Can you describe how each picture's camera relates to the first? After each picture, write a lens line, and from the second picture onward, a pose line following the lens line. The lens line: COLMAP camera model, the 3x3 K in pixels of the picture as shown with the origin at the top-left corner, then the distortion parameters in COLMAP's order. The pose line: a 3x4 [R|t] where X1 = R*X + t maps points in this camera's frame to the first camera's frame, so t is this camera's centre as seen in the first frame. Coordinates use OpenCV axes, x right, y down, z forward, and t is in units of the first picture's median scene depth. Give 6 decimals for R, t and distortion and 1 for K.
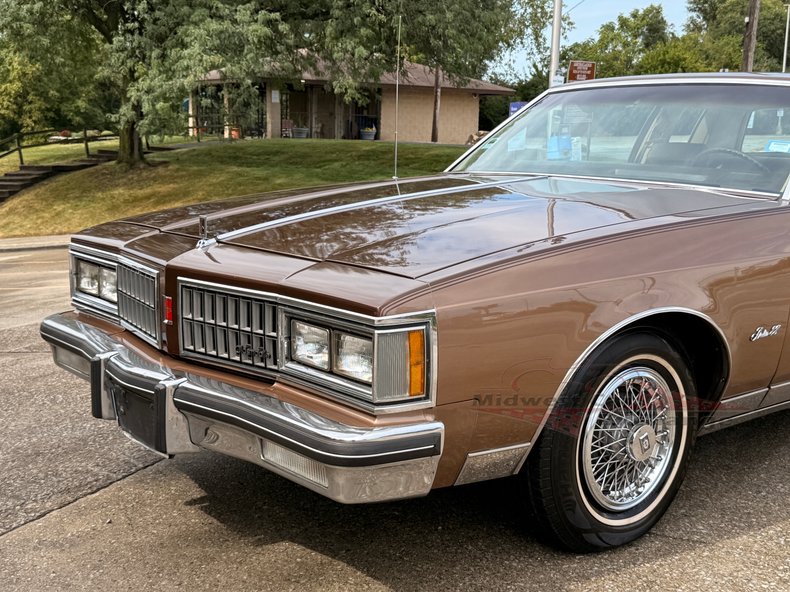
lens RADIAL K [[1019.3, 0, 395.0], [0, 1019.3, 296.0], [0, 0, 1]] dist [0.199393, -0.469745]
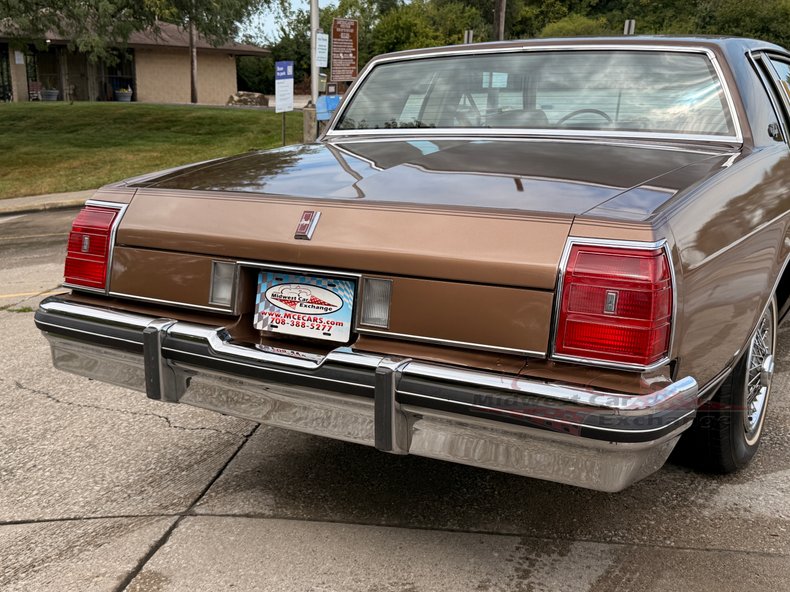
lens RADIAL K [[897.7, 0, 401.9], [0, 897.7, 306.2], [0, 0, 1]] dist [0.197035, -0.459368]
pose [[0.966472, -0.074961, 0.245586, 0.001246], [0.056690, 0.995129, 0.080652, -0.018062], [-0.250435, -0.064026, 0.966014, 0.105146]]
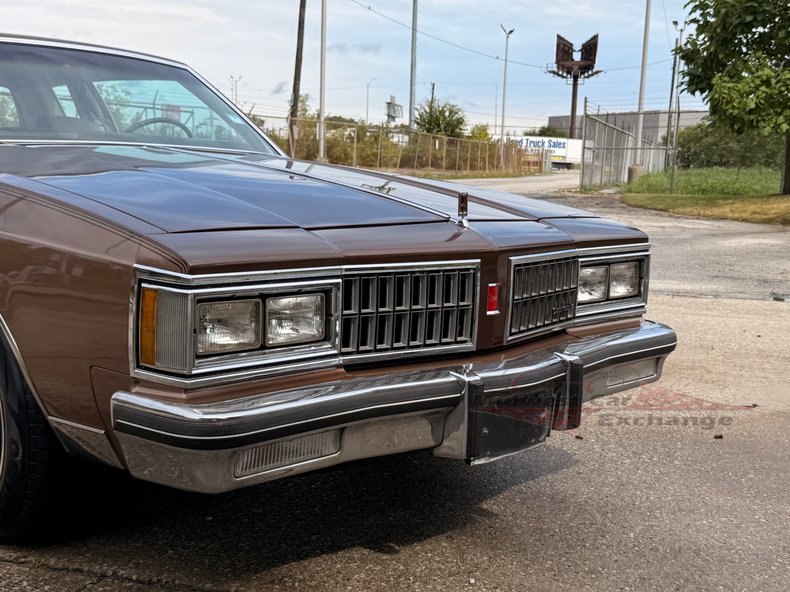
lens RADIAL K [[1013.9, 0, 393.3], [0, 1013.9, 311.7], [0, 0, 1]] dist [0.219031, -0.532855]
pose [[-0.110553, -0.169044, 0.979389, -0.110934], [0.128017, 0.974798, 0.182702, -0.015219], [-0.985591, 0.145577, -0.086126, 0.120361]]
